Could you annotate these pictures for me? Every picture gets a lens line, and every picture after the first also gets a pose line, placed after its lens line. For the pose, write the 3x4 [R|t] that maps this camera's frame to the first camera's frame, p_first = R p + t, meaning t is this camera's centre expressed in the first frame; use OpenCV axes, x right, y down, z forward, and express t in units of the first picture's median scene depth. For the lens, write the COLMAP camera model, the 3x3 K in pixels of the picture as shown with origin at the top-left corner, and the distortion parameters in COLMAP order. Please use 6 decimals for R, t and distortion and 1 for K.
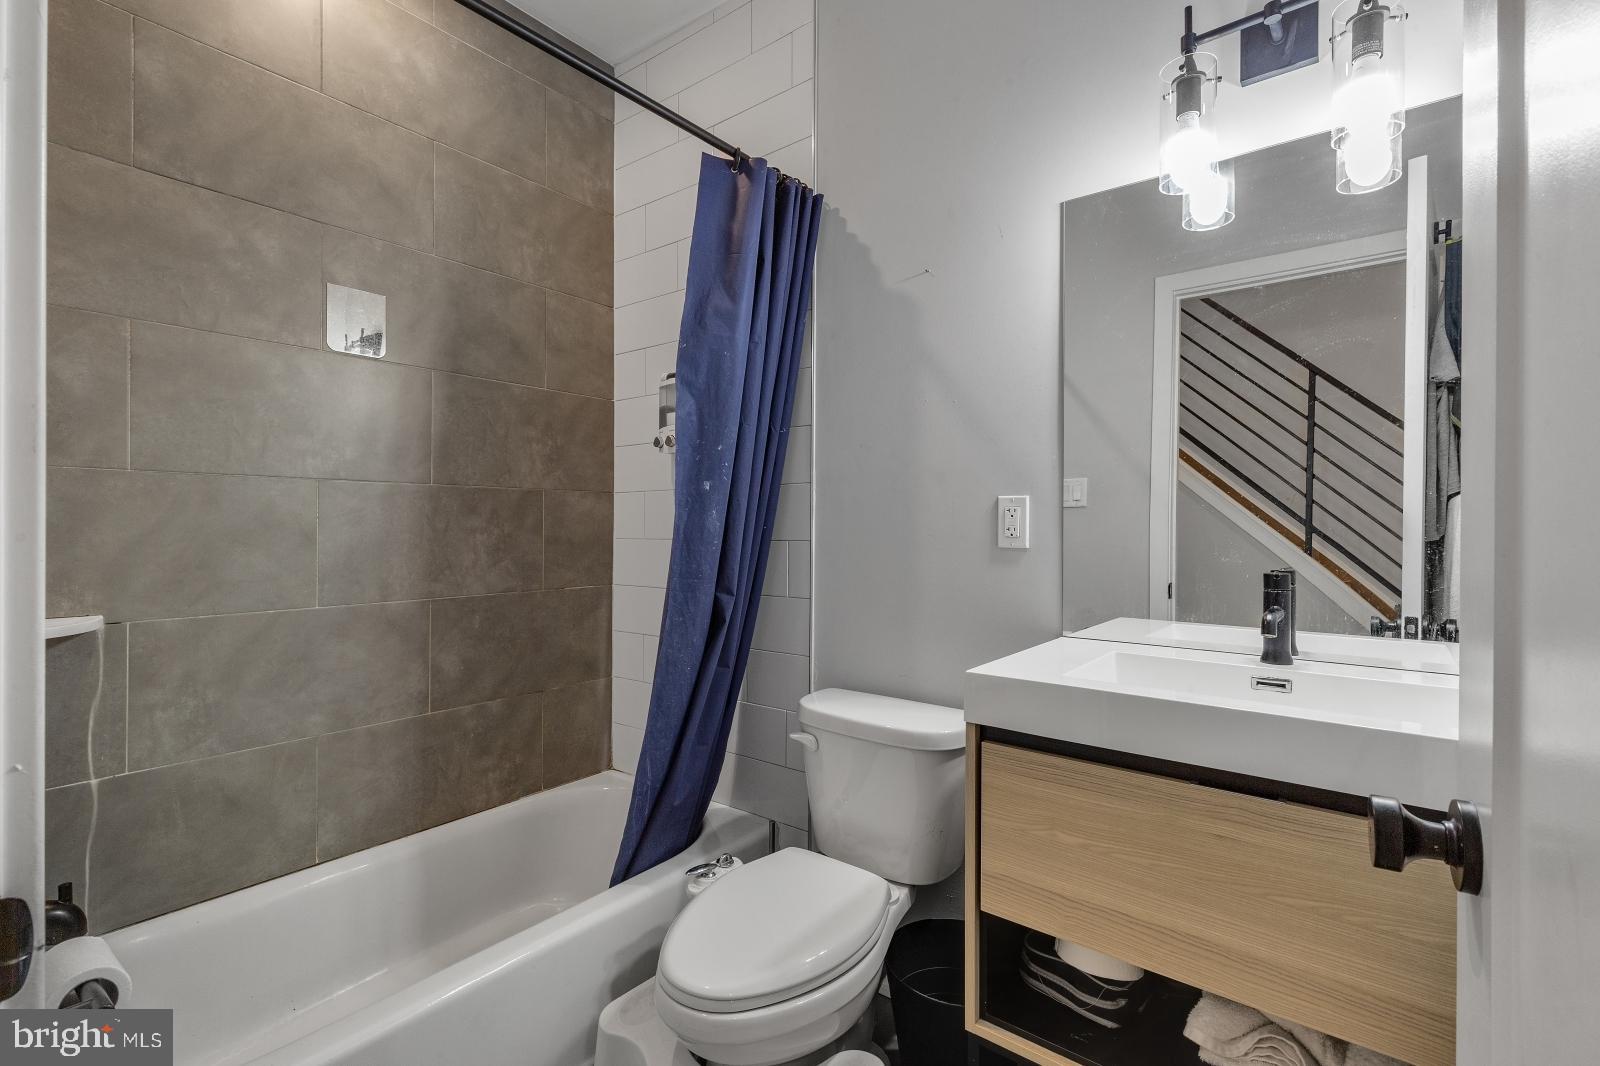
lens RADIAL K [[718.6, 0, 799.8], [0, 718.6, 536.6], [0, 0, 1]] dist [0.002205, -0.000253]
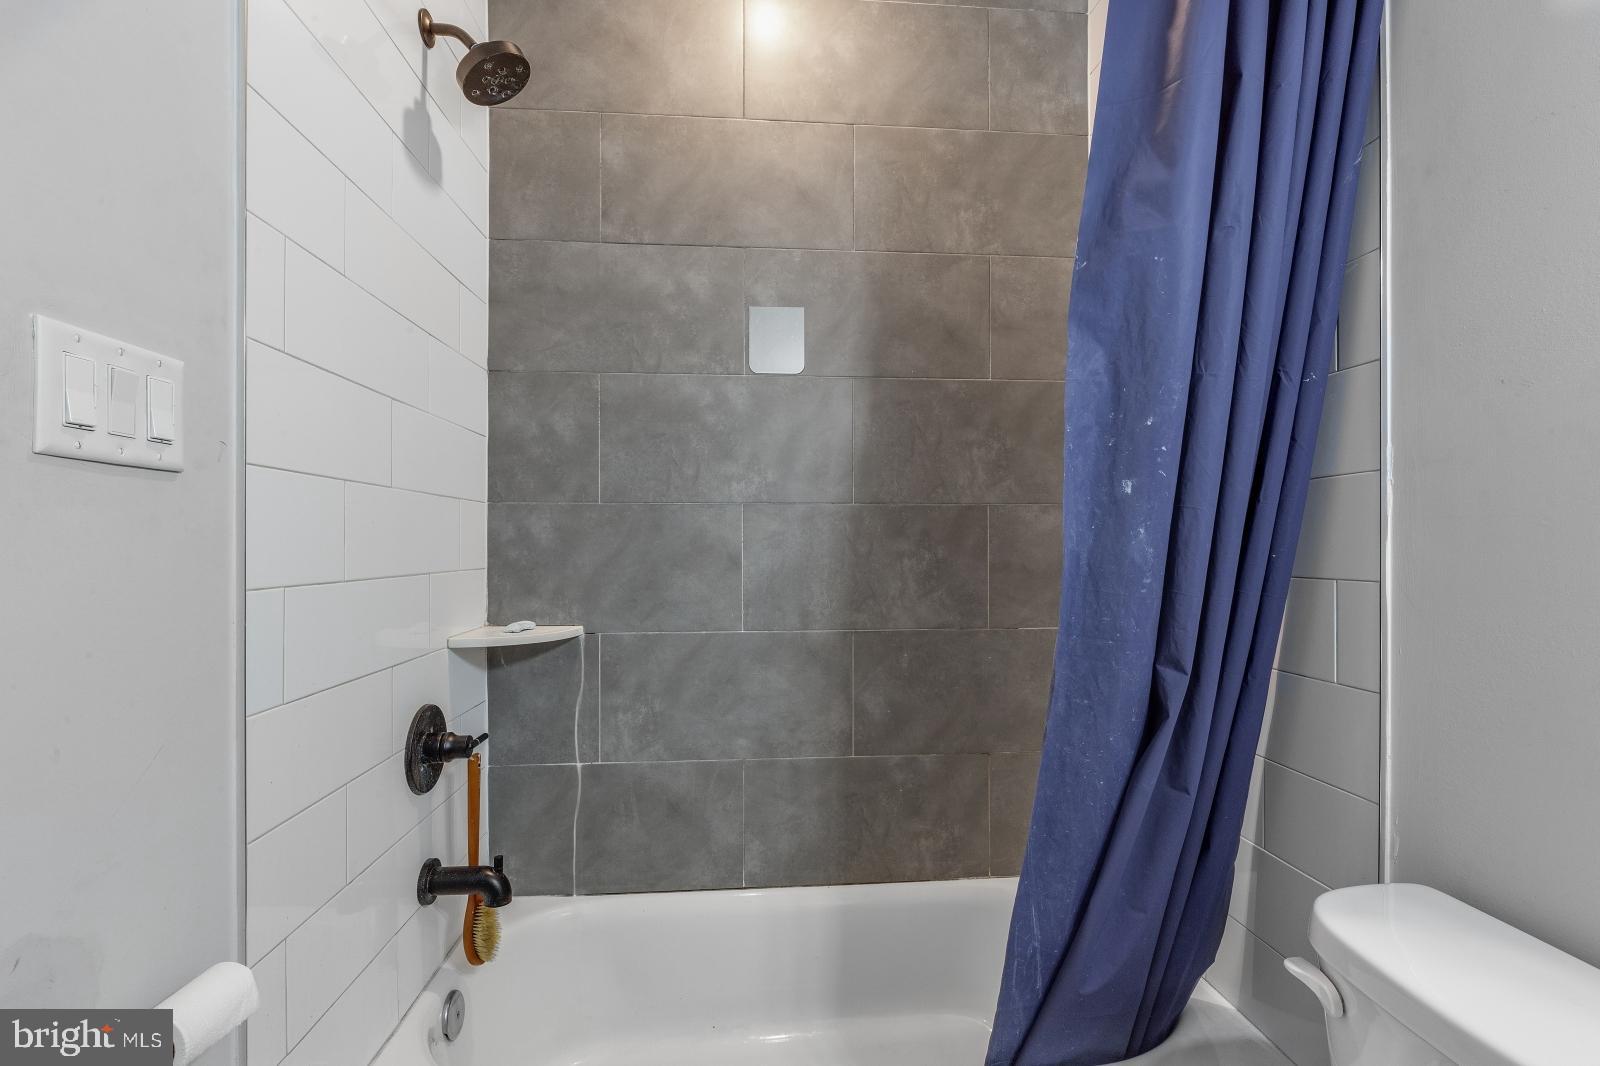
lens RADIAL K [[726.4, 0, 797.5], [0, 726.4, 542.7], [0, 0, 1]] dist [-0.002754, -0.000547]
pose [[0.677989, -0.002871, -0.735067, 0.119168], [-0.007814, 0.999908, -0.011113, -0.013728], [0.735031, 0.013278, 0.677904, 0.350430]]
